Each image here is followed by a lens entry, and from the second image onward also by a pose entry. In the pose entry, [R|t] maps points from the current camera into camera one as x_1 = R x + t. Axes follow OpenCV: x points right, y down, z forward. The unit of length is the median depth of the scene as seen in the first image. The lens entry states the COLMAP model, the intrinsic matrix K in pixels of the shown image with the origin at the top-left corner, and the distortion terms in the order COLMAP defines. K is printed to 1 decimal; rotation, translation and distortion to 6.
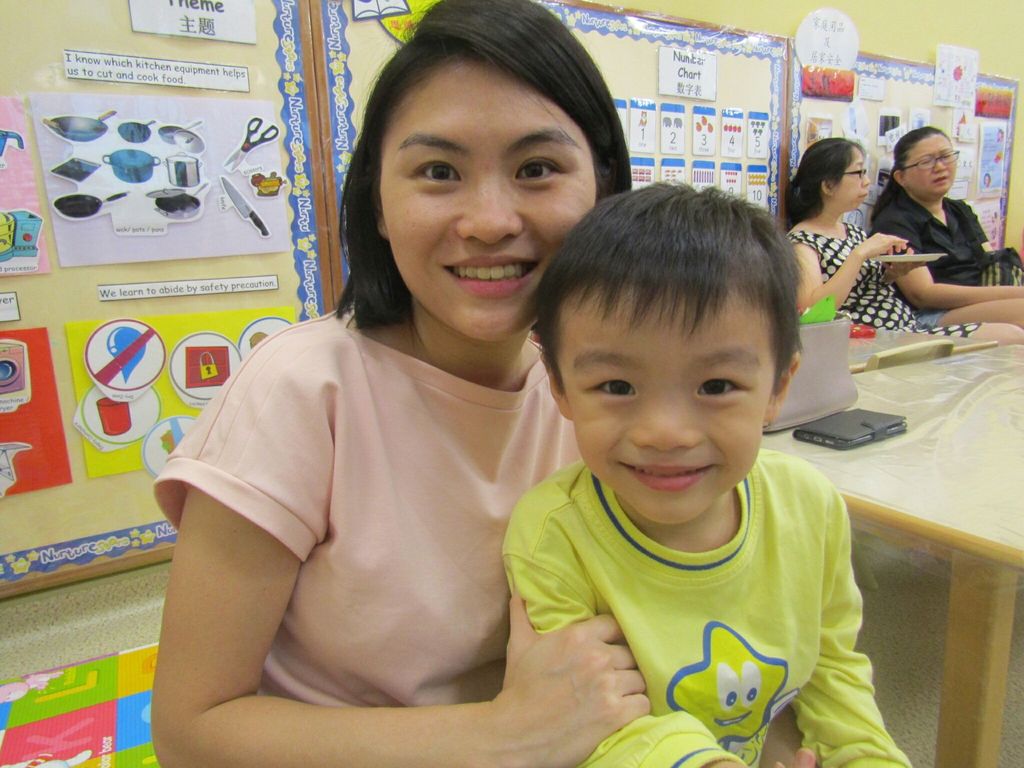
lens RADIAL K [[710.0, 0, 512.0], [0, 710.0, 384.0], [0, 0, 1]] dist [-0.031648, 0.003517]
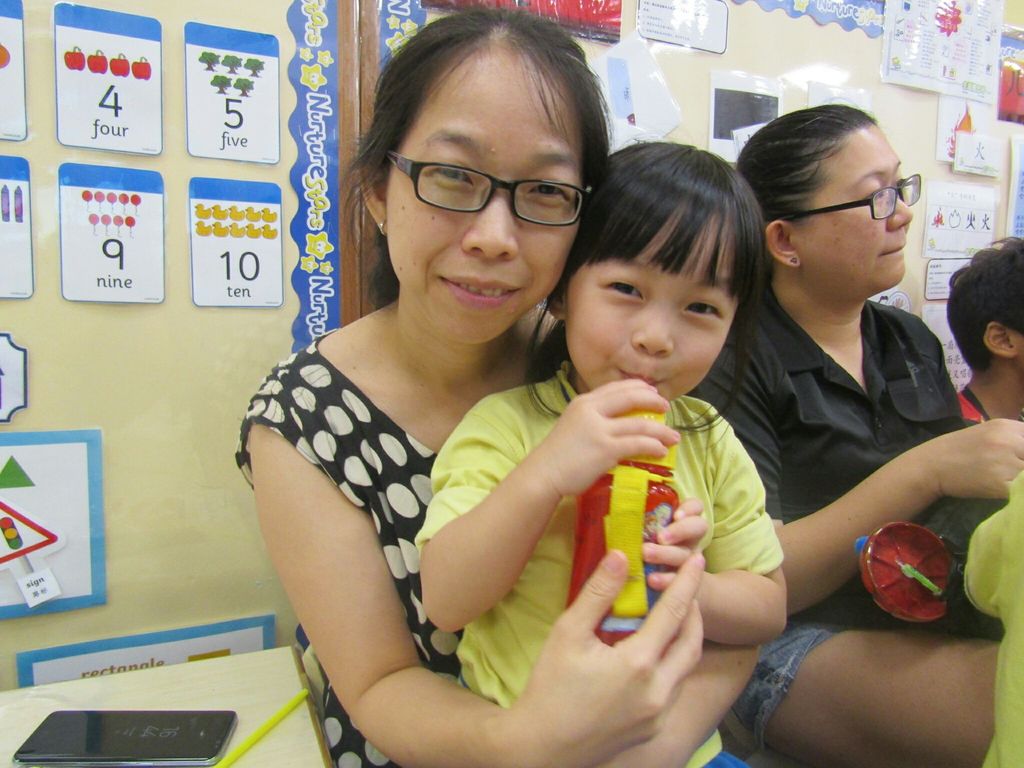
lens RADIAL K [[710.0, 0, 512.0], [0, 710.0, 384.0], [0, 0, 1]] dist [-0.031648, 0.003517]
pose [[0.990271, 0.063878, -0.123621, 0.524207], [-0.076866, 0.991674, -0.103317, -0.183539], [0.115993, 0.111814, 0.986936, 0.676961]]
